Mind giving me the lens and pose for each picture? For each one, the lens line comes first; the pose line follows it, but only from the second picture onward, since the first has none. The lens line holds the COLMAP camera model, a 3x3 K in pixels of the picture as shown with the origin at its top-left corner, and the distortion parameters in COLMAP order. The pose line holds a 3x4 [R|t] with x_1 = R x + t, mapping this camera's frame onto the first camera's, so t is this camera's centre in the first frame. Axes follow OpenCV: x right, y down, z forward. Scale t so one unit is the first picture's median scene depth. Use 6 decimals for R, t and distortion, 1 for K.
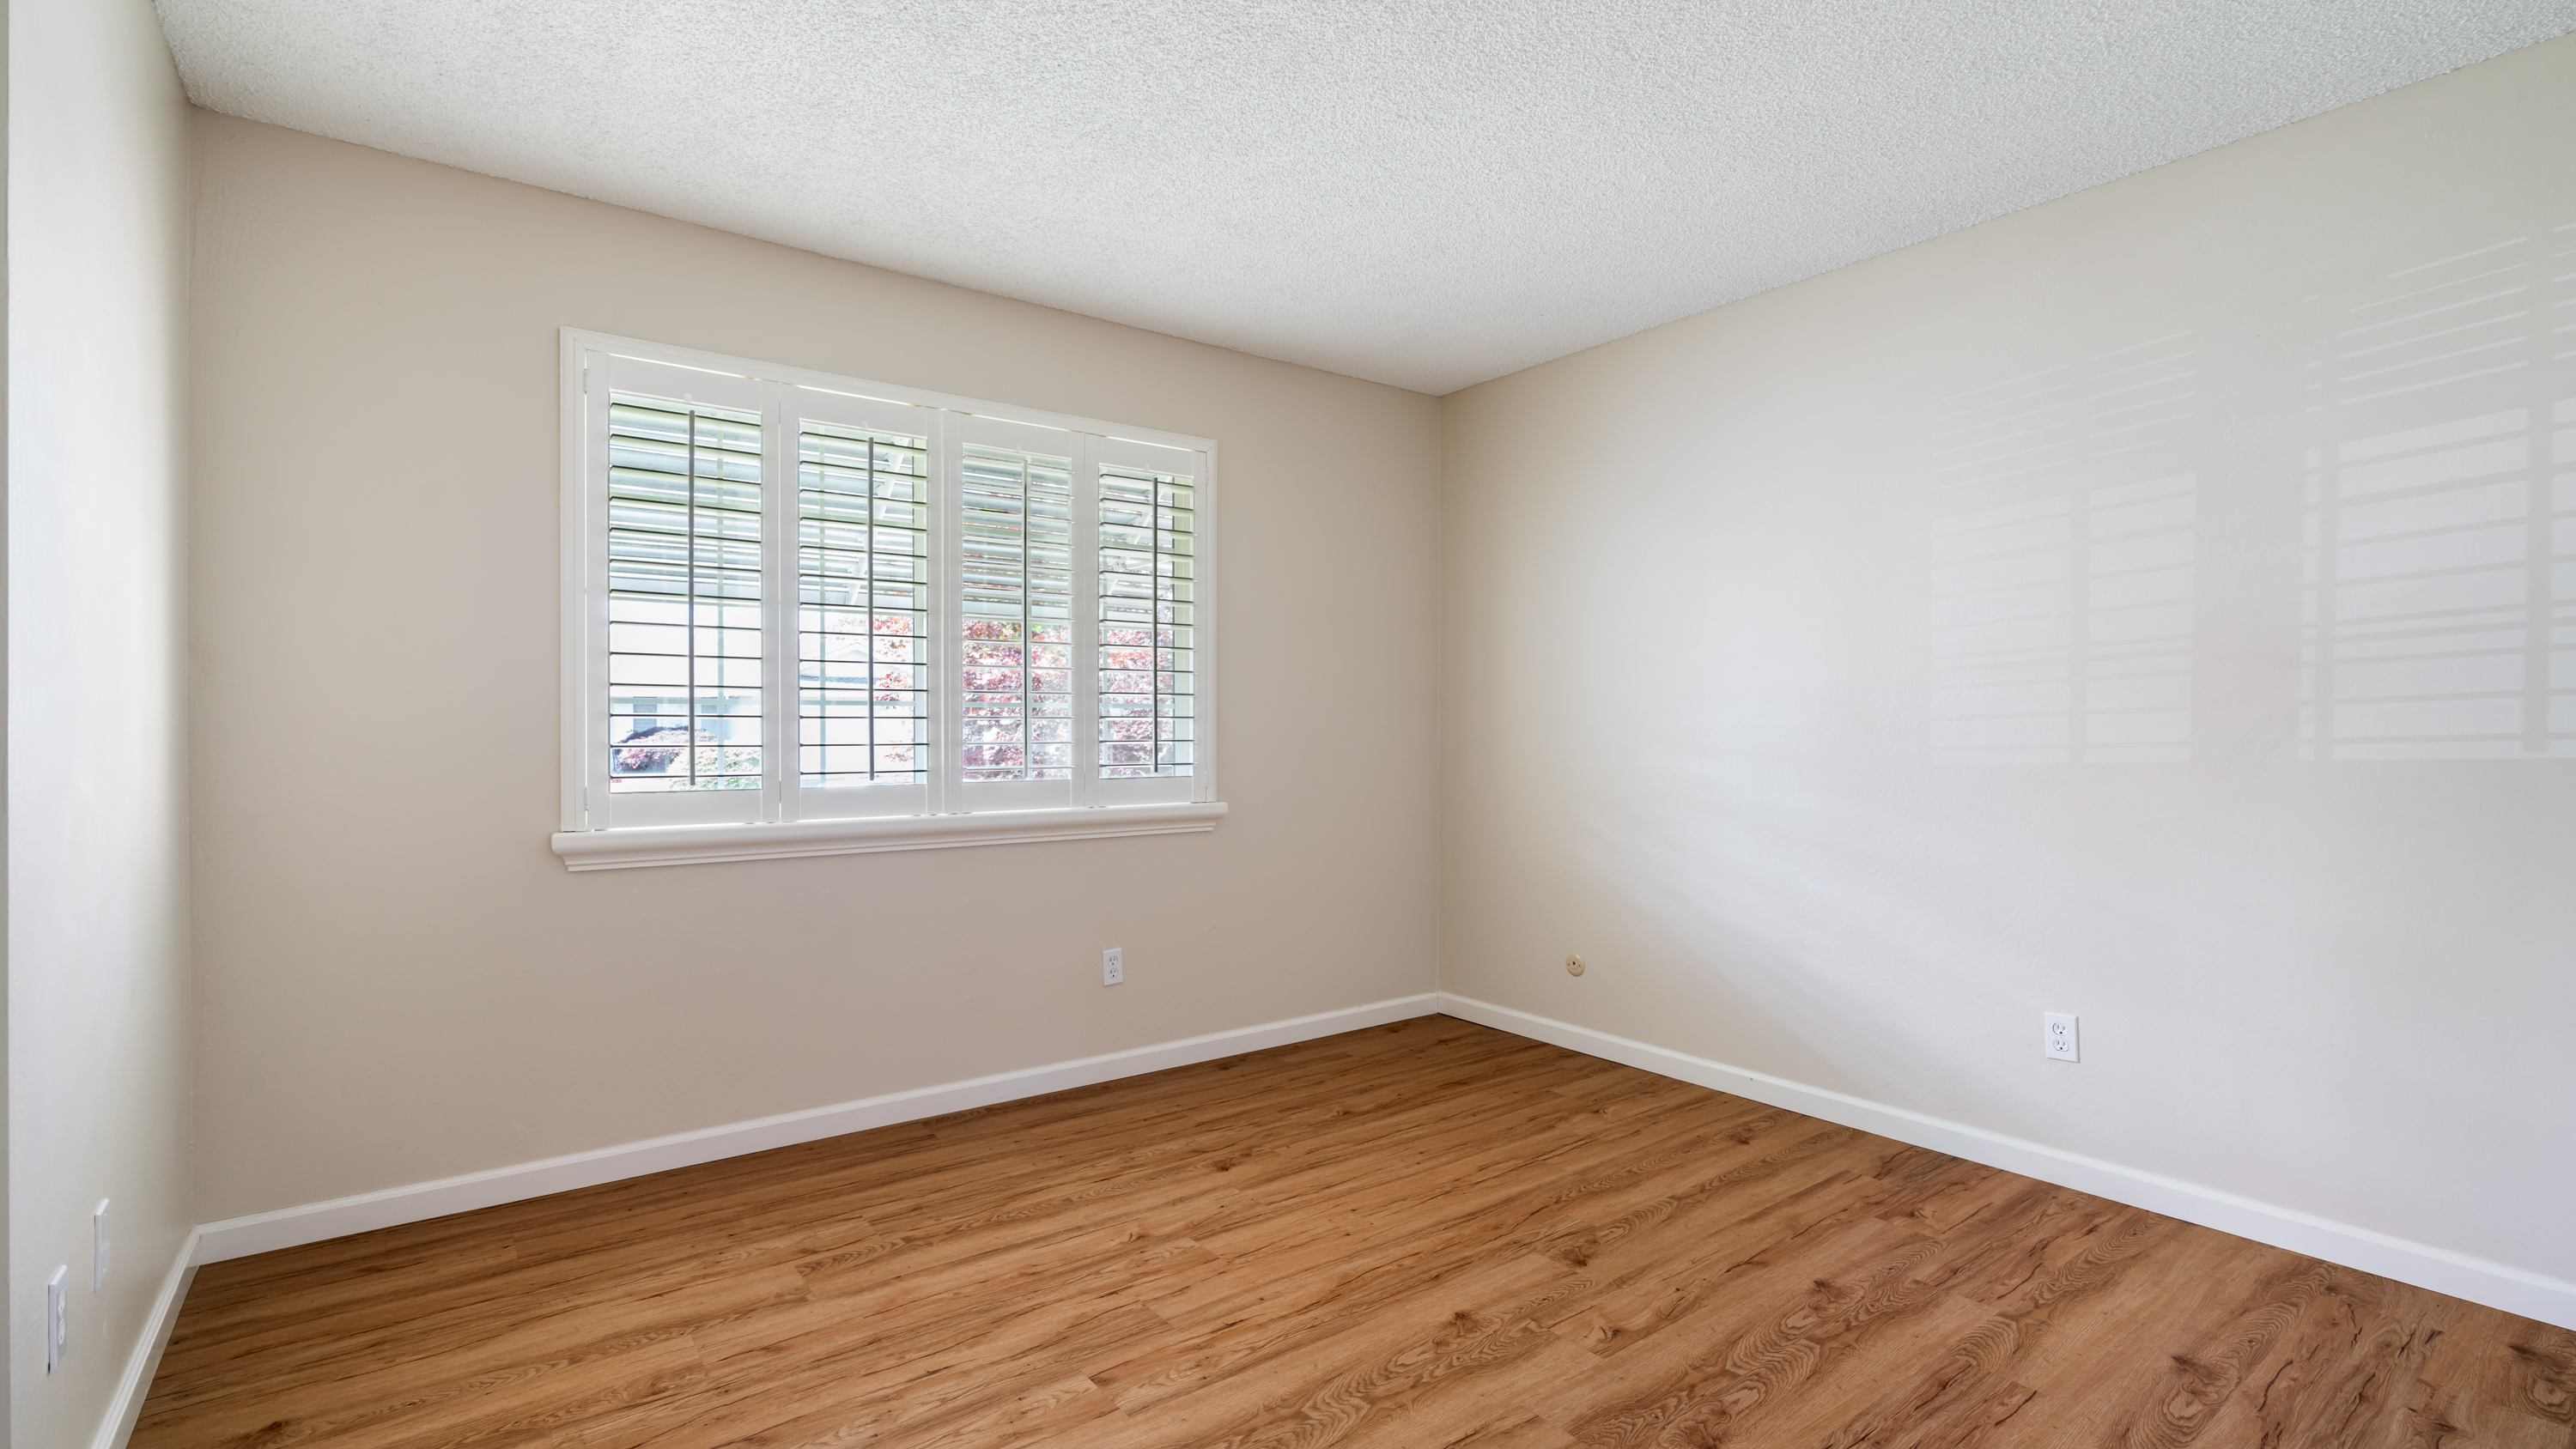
lens RADIAL K [[1156.0, 0, 1288.7], [0, 1156.0, 724.2], [0, 0, 1]] dist [-0.002441, -0.000015]
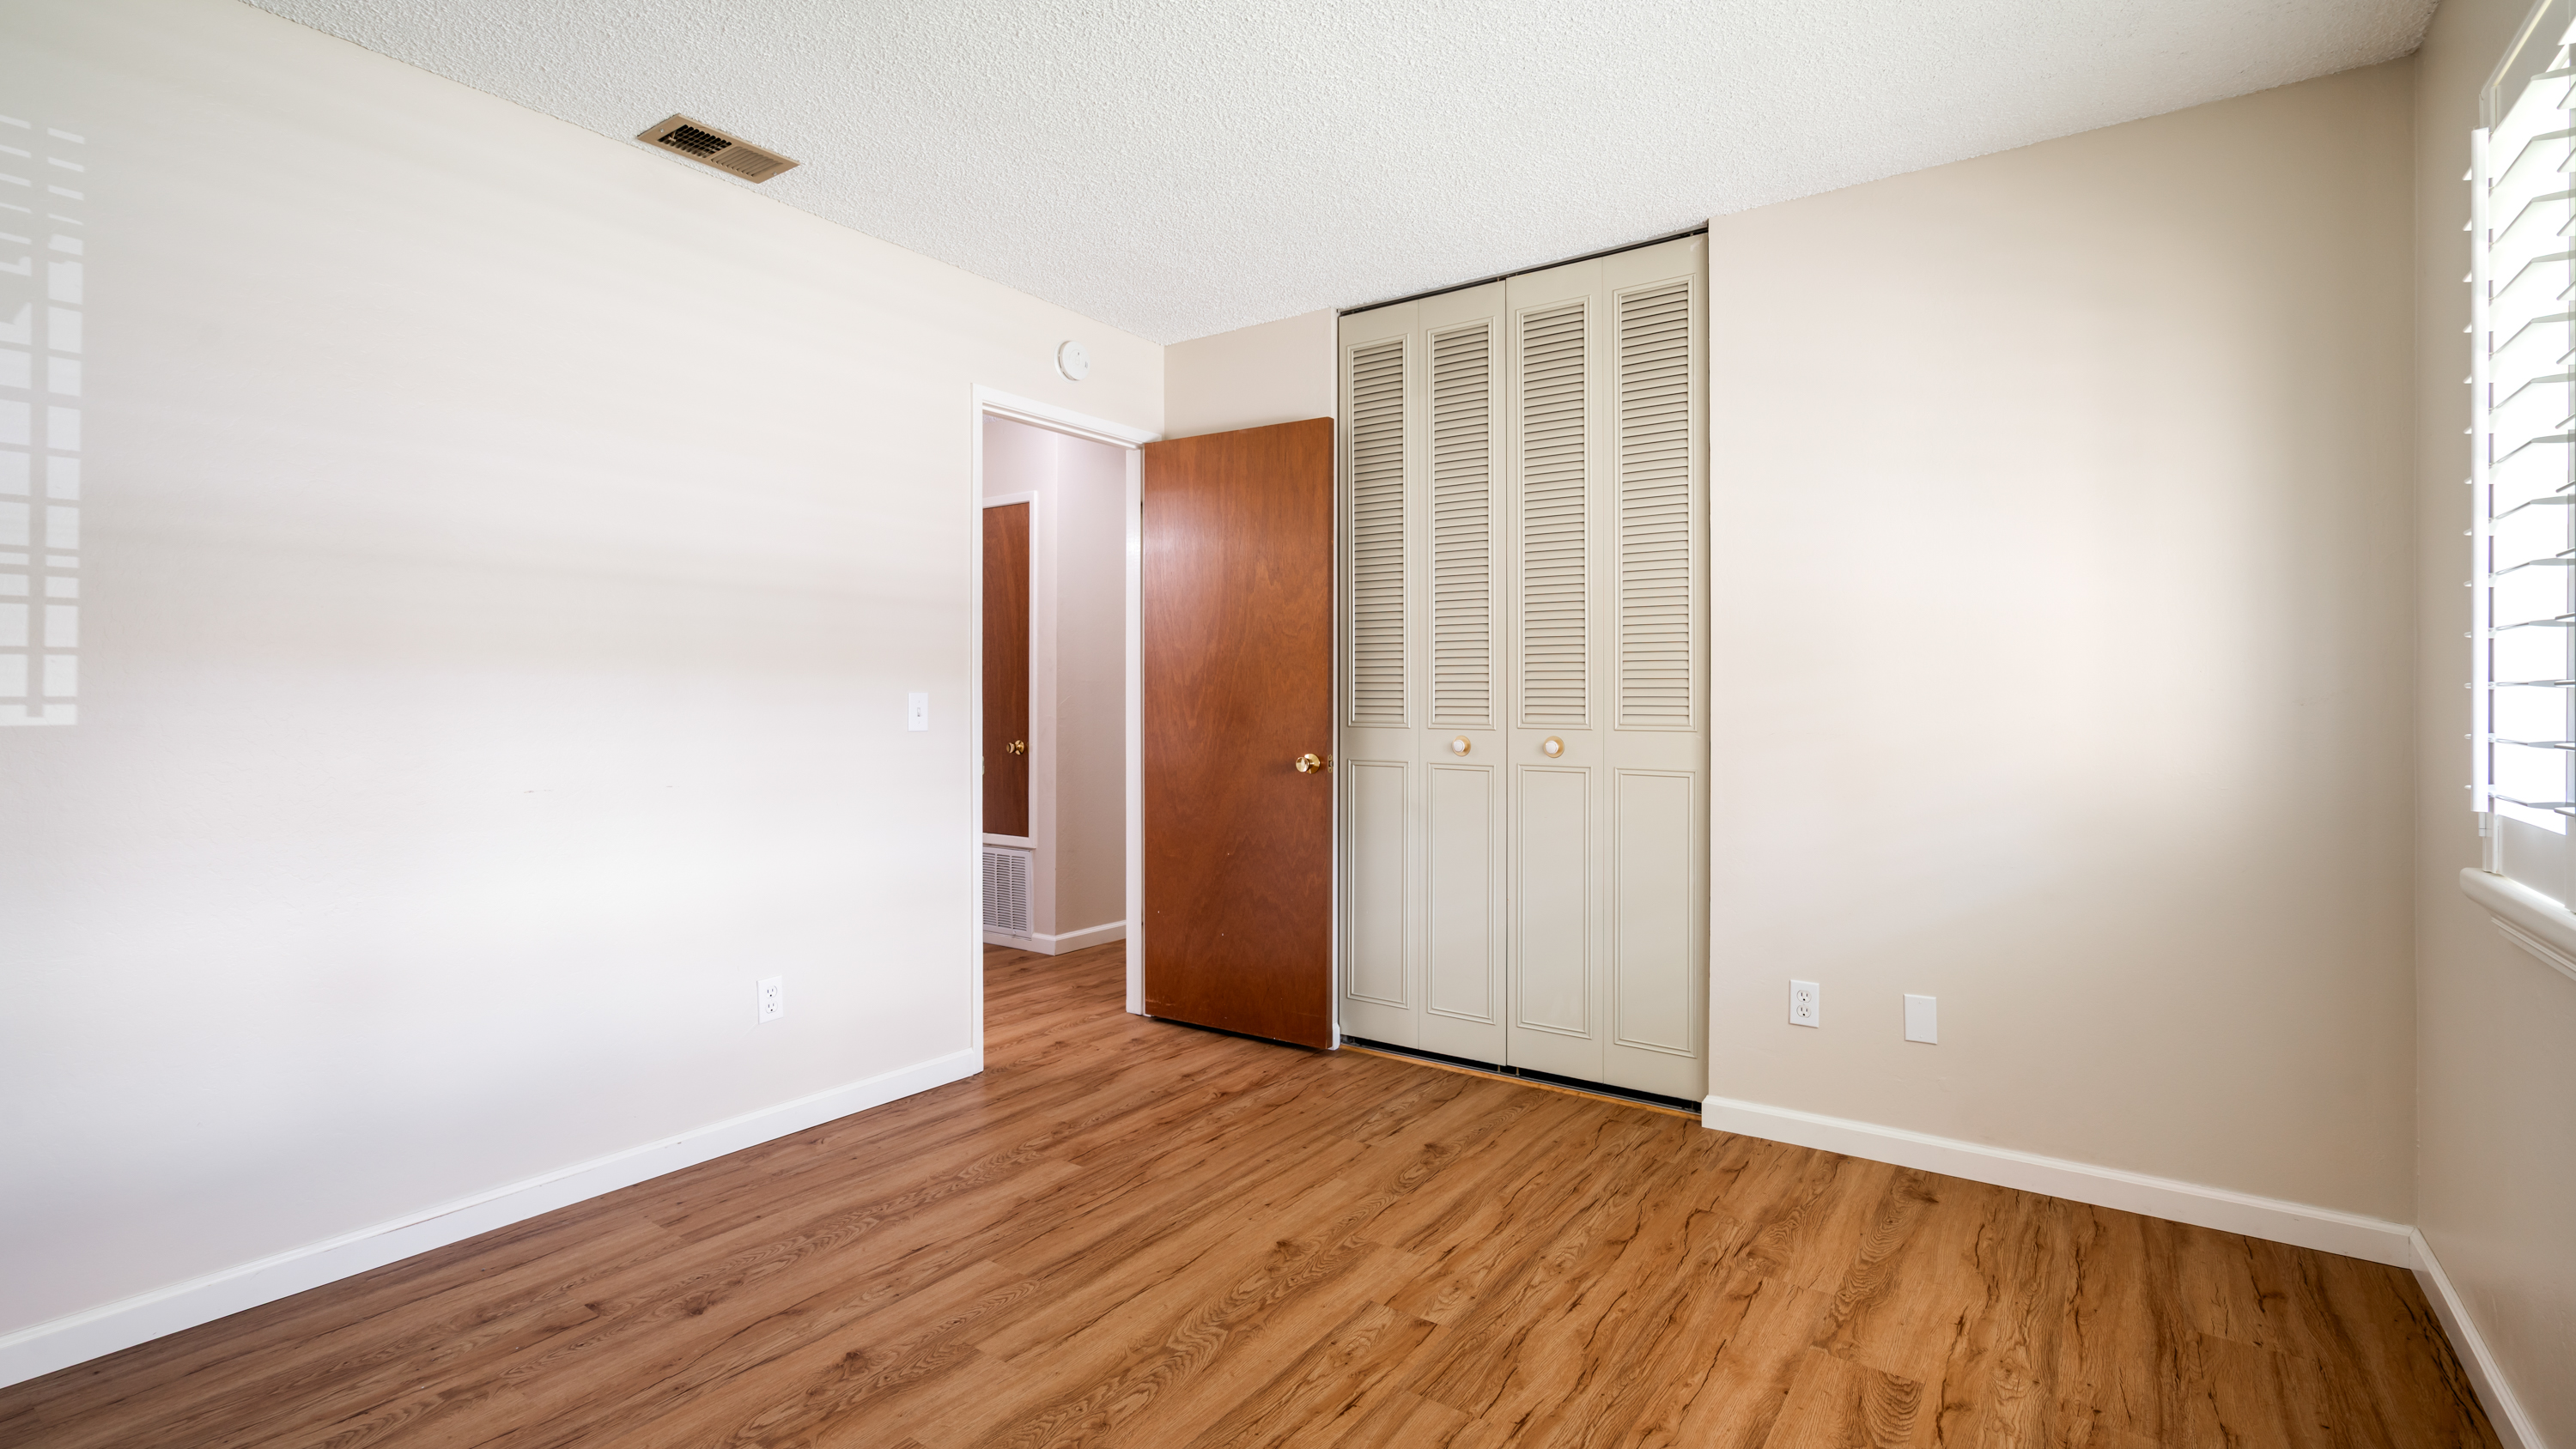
lens RADIAL K [[1156.0, 0, 1287.9], [0, 1156.0, 713.9], [0, 0, 1]] dist [-0.002441, -0.000015]
pose [[-0.953064, 0.000998, -0.302767, 0.259346], [-0.001047, 0.999978, 0.006591, 0.006676], [0.302767, 0.006599, -0.953042, 1.862777]]
